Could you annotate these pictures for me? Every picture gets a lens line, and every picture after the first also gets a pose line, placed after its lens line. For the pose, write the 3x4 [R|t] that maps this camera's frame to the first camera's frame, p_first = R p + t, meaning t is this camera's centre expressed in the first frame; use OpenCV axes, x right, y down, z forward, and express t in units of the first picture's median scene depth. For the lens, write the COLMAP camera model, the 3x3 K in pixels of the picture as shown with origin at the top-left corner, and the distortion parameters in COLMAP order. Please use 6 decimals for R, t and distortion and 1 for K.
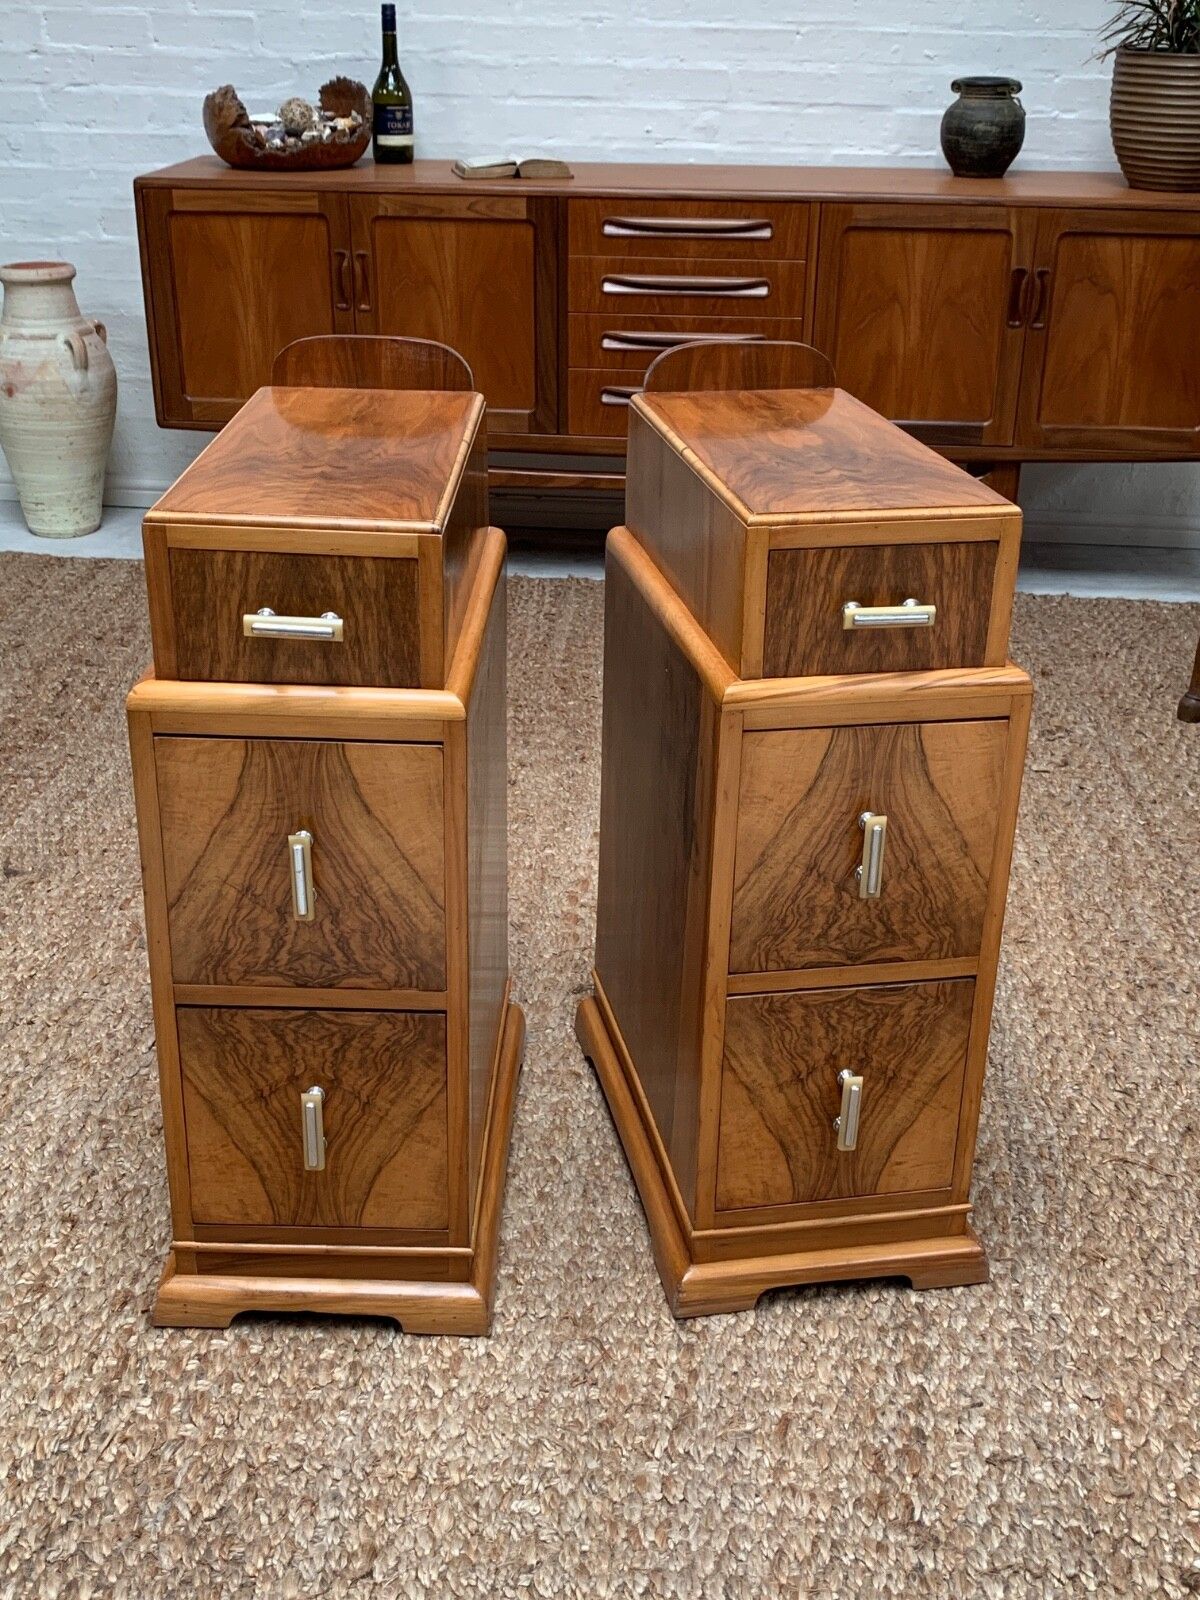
lens RADIAL K [[1751.6, 0, 606.8], [0, 1751.6, 787.7], [0, 0, 1]] dist [0.109559, -0.281371]
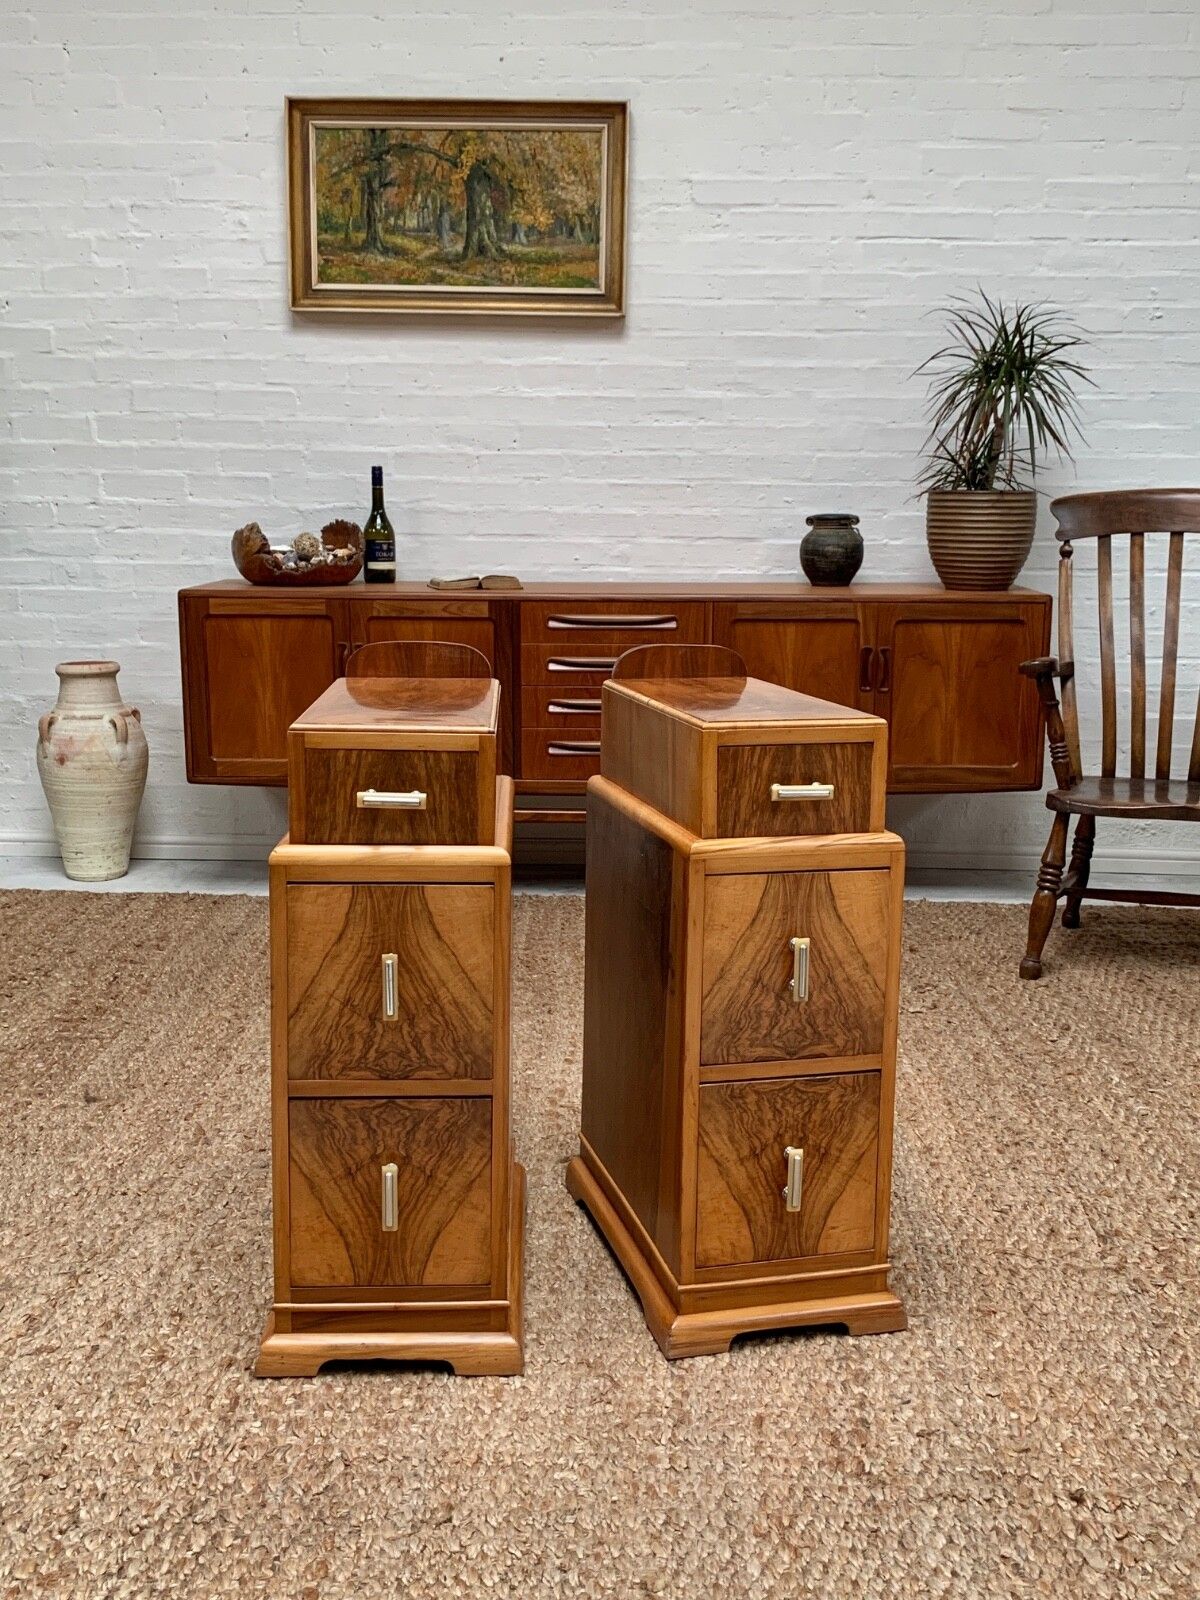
lens RADIAL K [[1595.1, 0, 607.0], [0, 1595.1, 794.5], [0, 0, 1]] dist [0.127779, -0.341926]
pose [[0.997917, -0.018883, 0.061682, -0.069596], [0.033204, 0.970161, -0.240175, 0.185050], [-0.055306, 0.241723, 0.968768, -0.224881]]
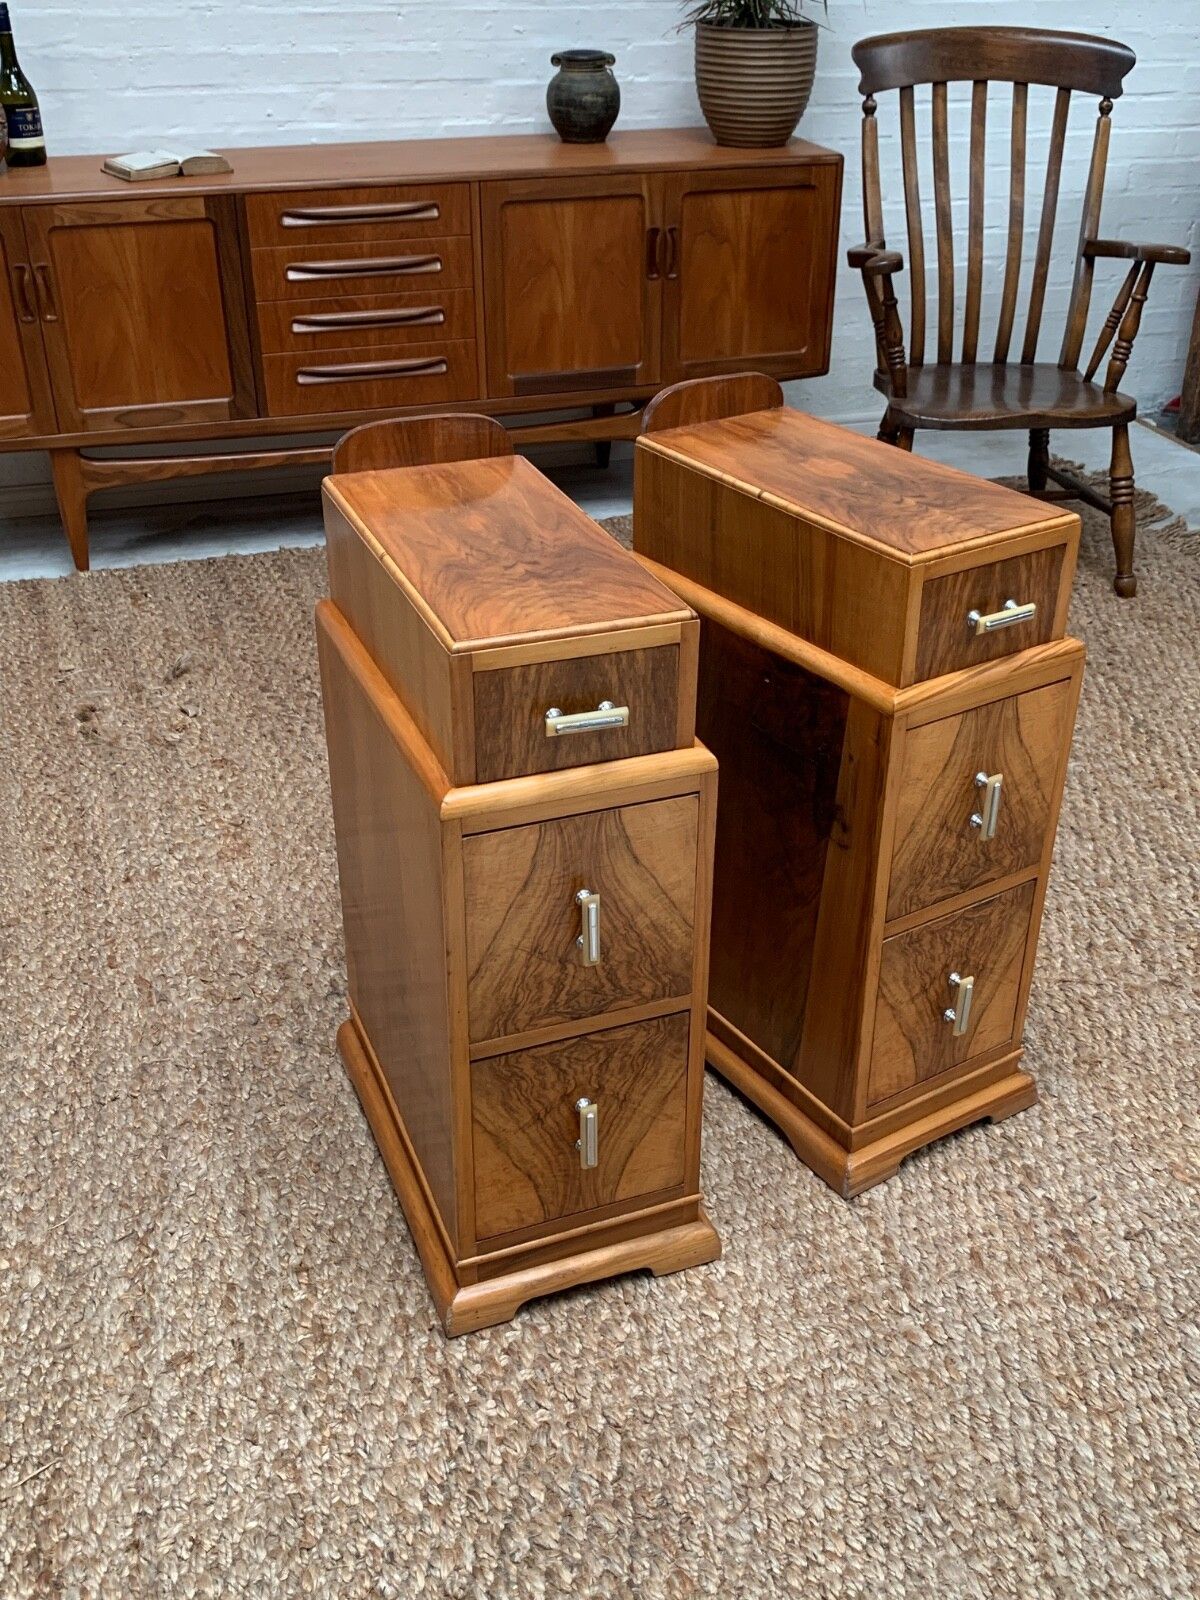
lens RADIAL K [[1595.1, 0, 607.0], [0, 1595.1, 794.5], [0, 0, 1]] dist [0.127779, -0.341926]
pose [[0.924005, -0.201295, 0.325108, -0.425101], [0.169737, 0.977784, 0.122993, -0.141235], [-0.342643, -0.058463, 0.937645, 0.026606]]
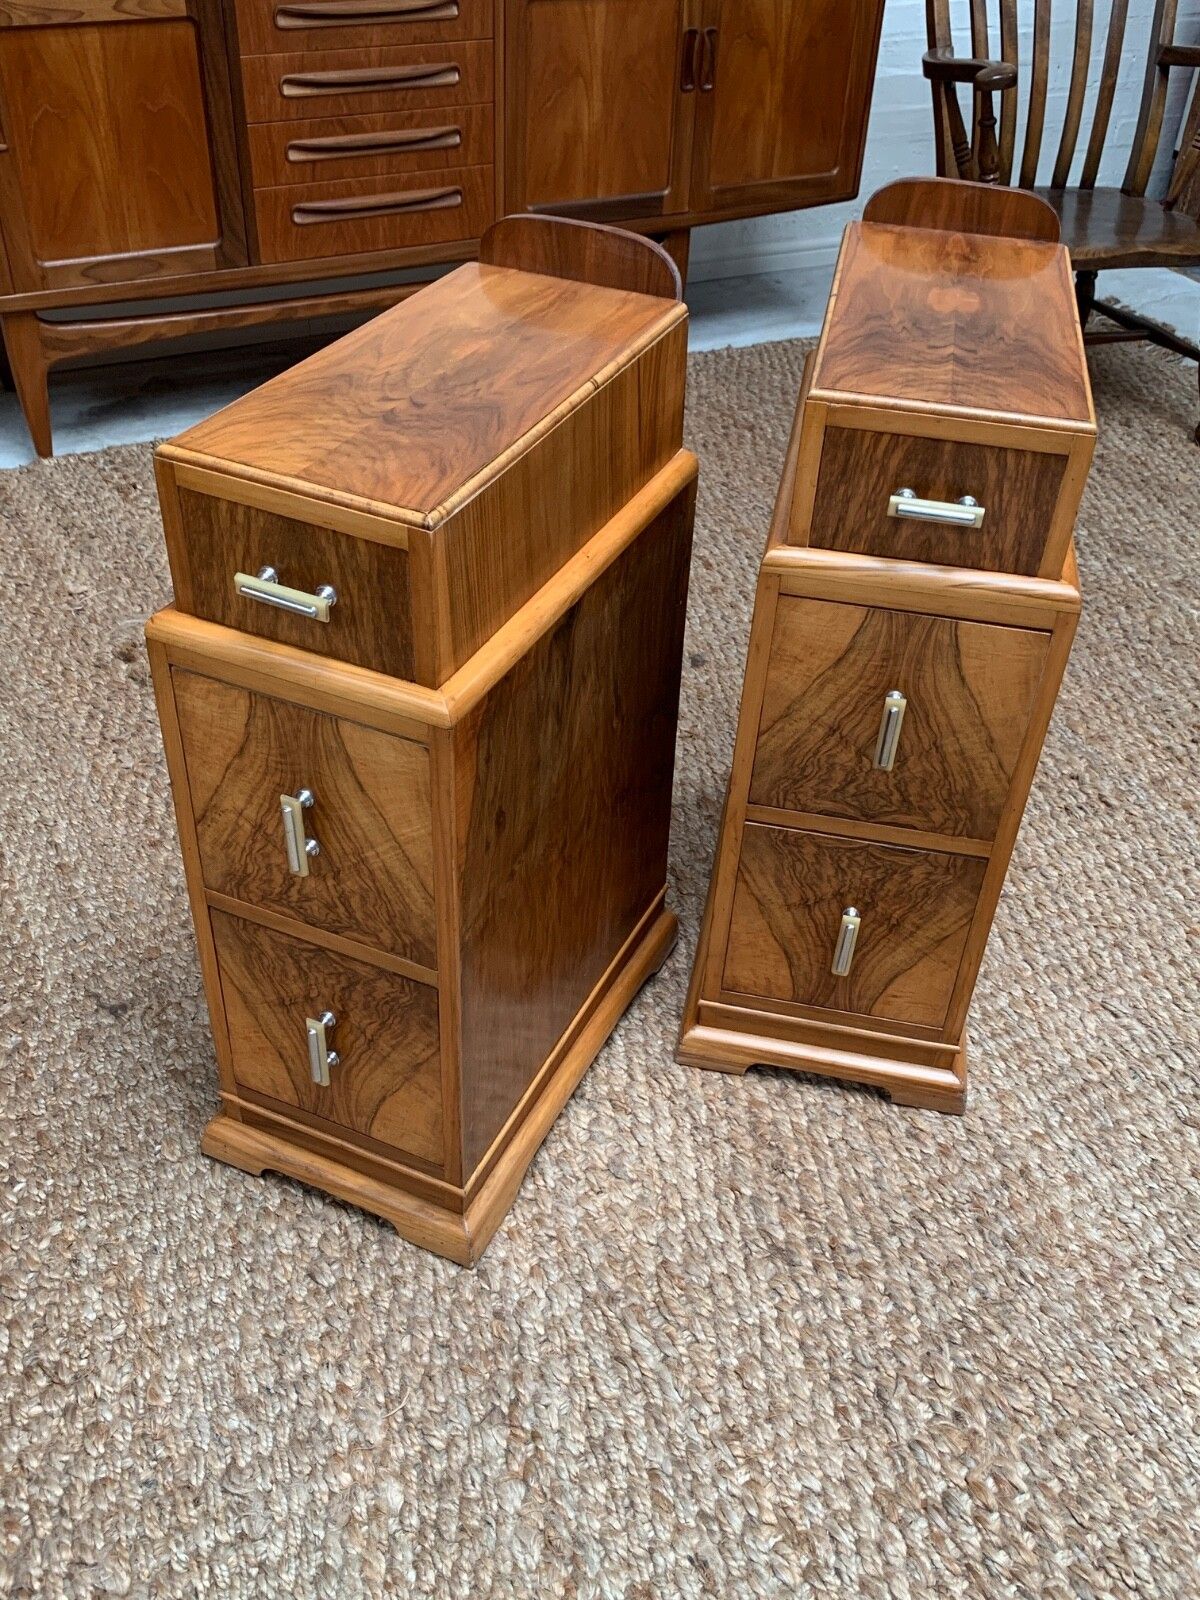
lens RADIAL K [[1501.4, 0, 599.6], [0, 1501.4, 790.7], [0, 0, 1]] dist [0.010441, -0.014596]
pose [[0.850146, -0.307512, 0.427420, -0.620966], [0.195777, 0.938151, 0.285559, -0.296949], [-0.488798, -0.159088, 0.857769, 0.486581]]
